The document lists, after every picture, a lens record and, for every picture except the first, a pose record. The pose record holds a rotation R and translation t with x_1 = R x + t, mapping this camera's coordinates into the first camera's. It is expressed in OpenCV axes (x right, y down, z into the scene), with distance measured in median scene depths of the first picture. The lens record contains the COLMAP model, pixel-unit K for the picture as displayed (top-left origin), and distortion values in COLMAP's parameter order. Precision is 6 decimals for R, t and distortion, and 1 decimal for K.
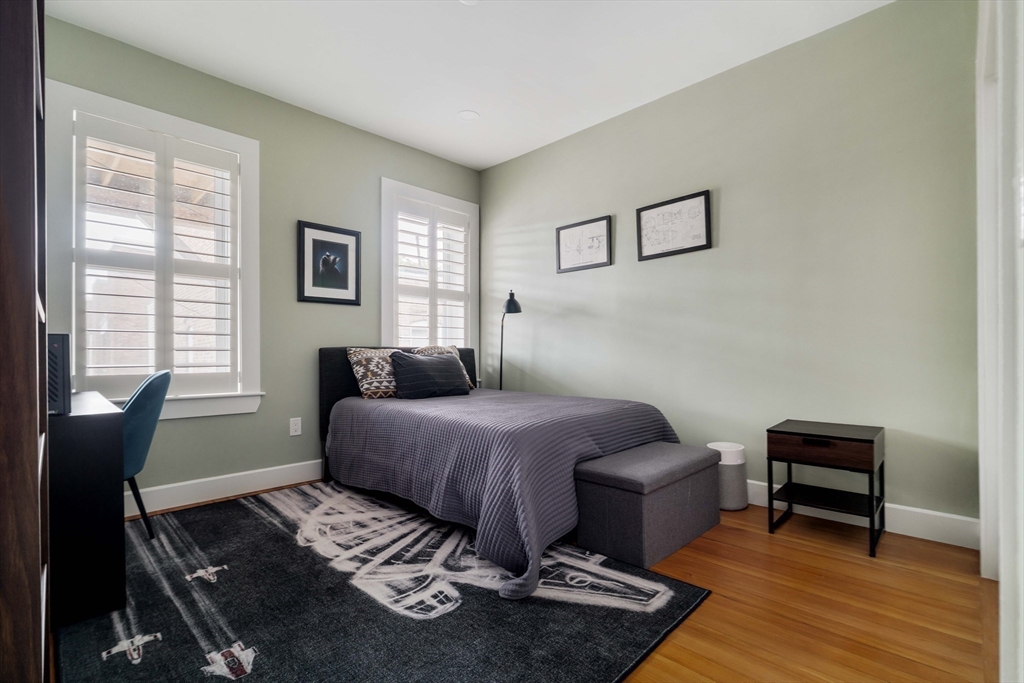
lens RADIAL K [[479.9, 0, 513.6], [0, 479.9, 350.8], [0, 0, 1]] dist [-0.003215, -0.000482]
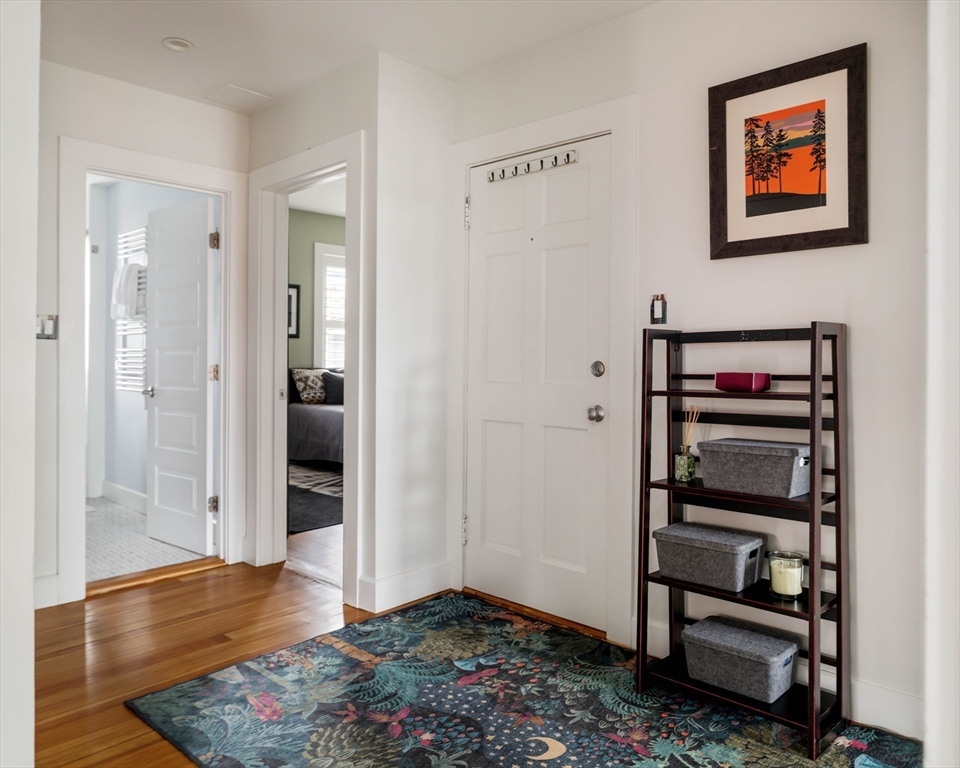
lens RADIAL K [[683.1, 0, 492.0], [0, 683.1, 350.7], [0, 0, 1]] dist [-0.003498, -0.000903]
pose [[0.999305, 0.008252, 0.036353, 0.182131], [-0.008206, 0.999965, -0.001423, -0.065050], [-0.036363, 0.001124, 0.999338, -1.088651]]
